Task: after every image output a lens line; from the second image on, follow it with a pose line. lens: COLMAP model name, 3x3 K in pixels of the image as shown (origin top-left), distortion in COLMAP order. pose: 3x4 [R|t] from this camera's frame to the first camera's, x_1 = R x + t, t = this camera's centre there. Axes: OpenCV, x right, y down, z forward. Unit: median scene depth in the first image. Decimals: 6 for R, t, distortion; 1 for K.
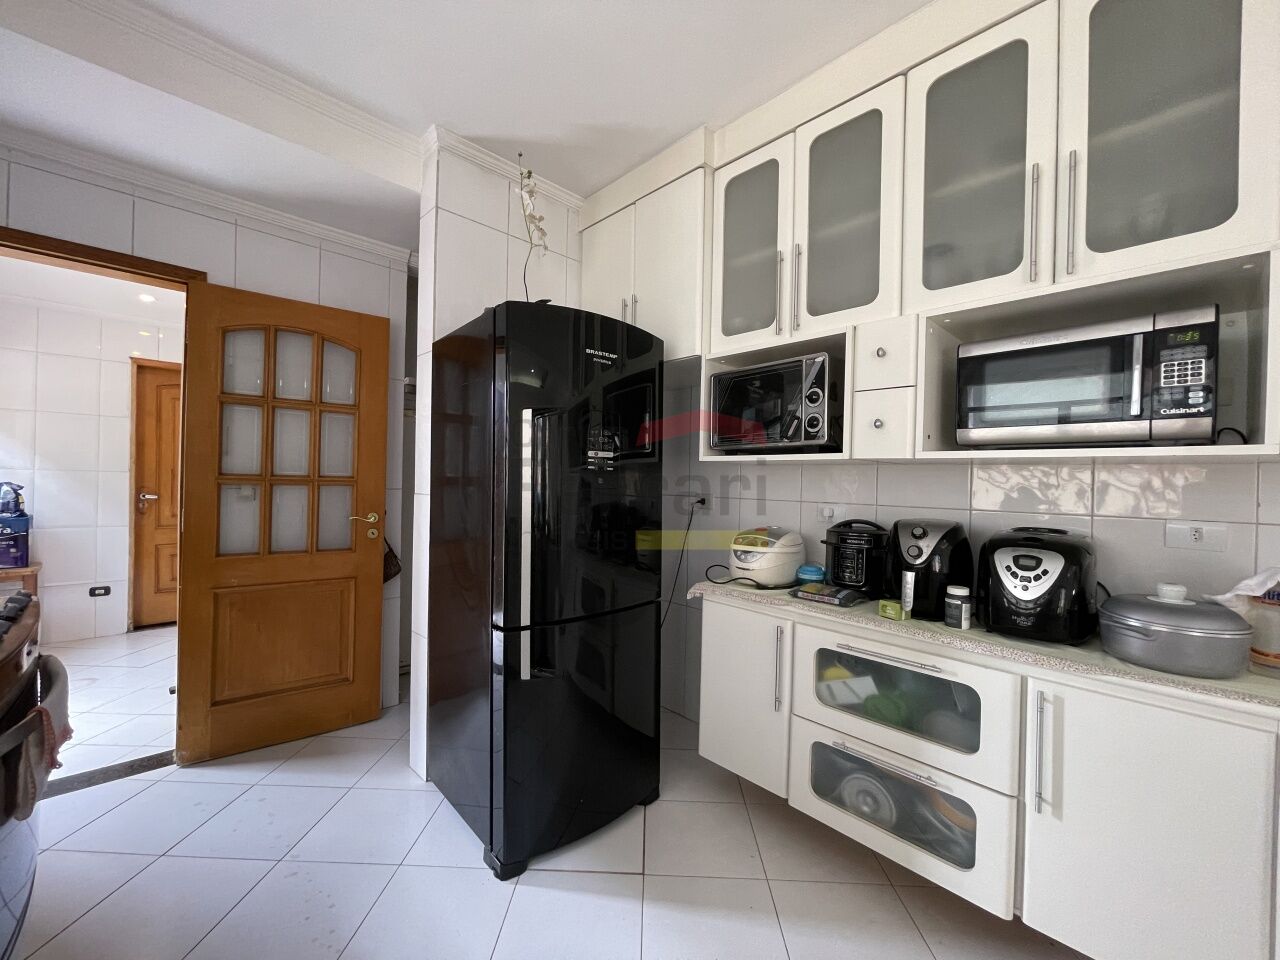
lens RADIAL K [[521.6, 0, 640.0], [0, 521.6, 480.0], [0, 0, 1]] dist [0.001043, 0.000307]
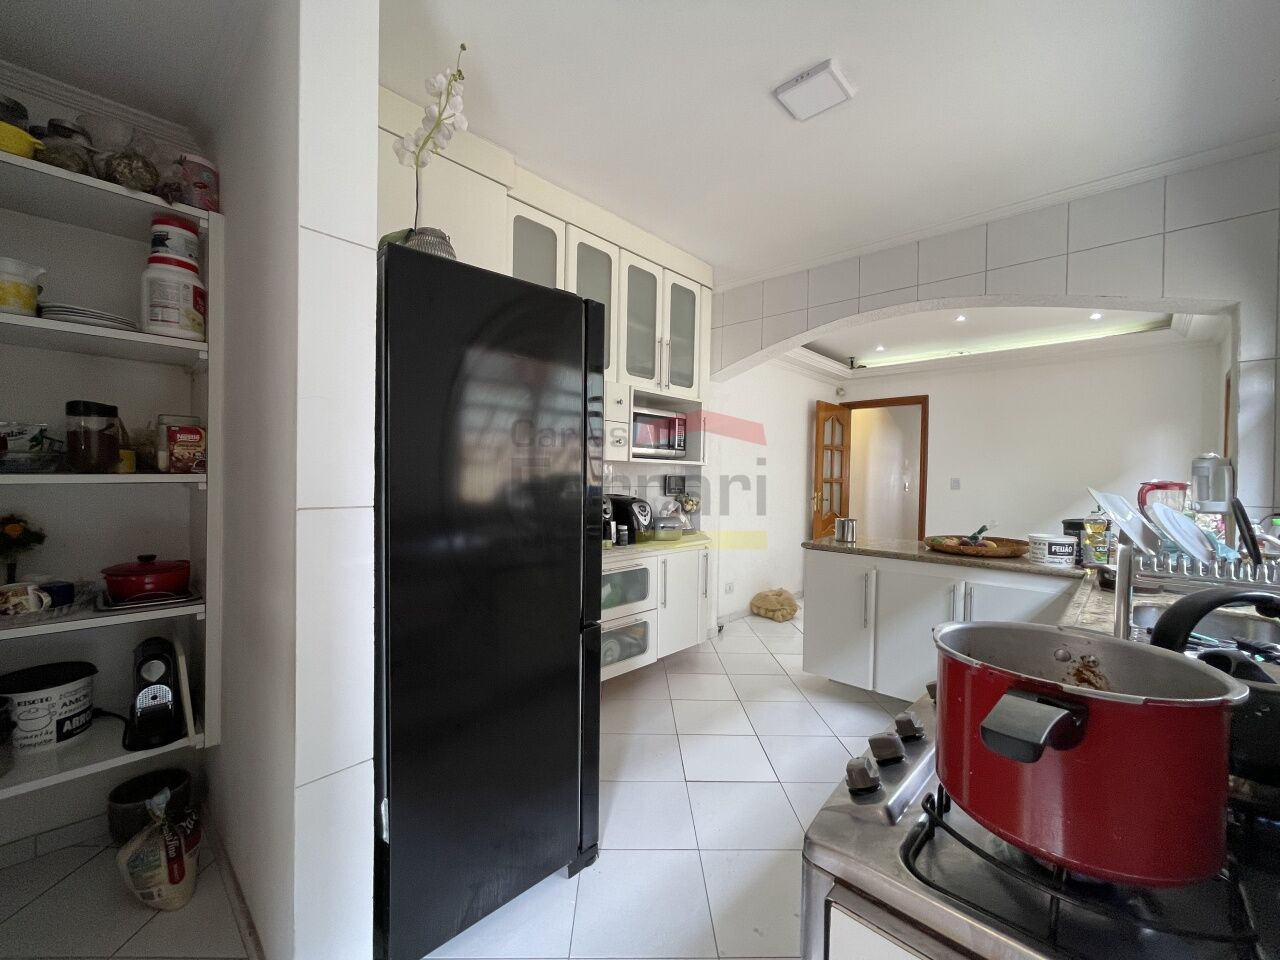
lens RADIAL K [[521.6, 0, 640.0], [0, 521.6, 480.0], [0, 0, 1]] dist [0.001043, 0.000307]
pose [[-0.063351, -0.035159, 0.997372, -1.533031], [-0.019672, 0.999229, 0.033975, -0.041882], [-0.997797, -0.017467, -0.063993, 1.186422]]
